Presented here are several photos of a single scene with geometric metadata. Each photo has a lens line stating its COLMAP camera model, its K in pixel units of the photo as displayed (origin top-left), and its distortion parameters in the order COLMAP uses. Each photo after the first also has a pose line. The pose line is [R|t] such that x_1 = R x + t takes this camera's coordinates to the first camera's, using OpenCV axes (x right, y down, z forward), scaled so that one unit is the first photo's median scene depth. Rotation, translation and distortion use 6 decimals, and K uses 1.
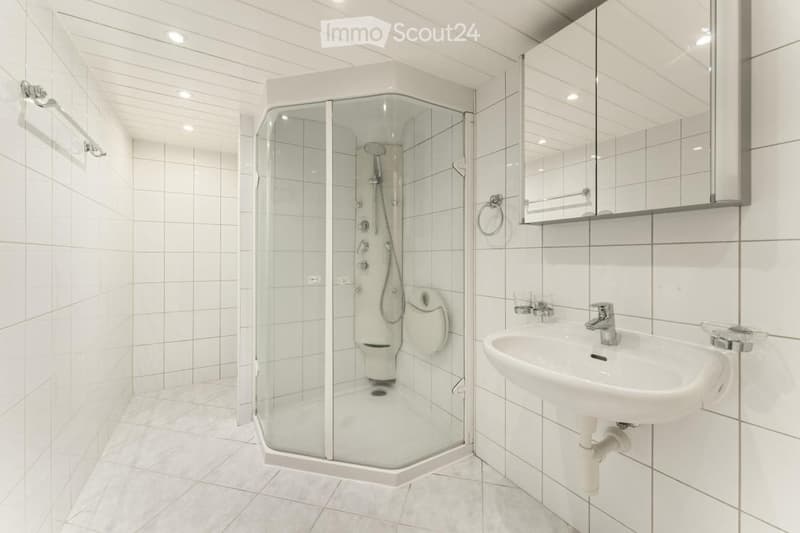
lens RADIAL K [[320.0, 0, 395.9], [0, 320.0, 254.9], [0, 0, 1]] dist [0.001751, 0.000311]
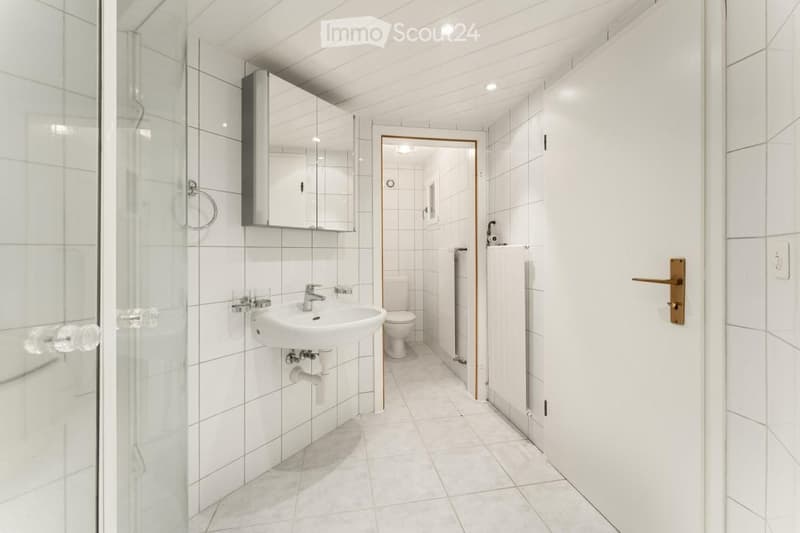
lens RADIAL K [[320.0, 0, 395.9], [0, 320.0, 254.9], [0, 0, 1]] dist [0.001751, 0.000311]
pose [[-0.398264, -0.000617, 0.917271, -0.840168], [0.005672, 0.999979, 0.003136, 0.003491], [-0.917253, 0.006452, -0.398252, 1.096599]]
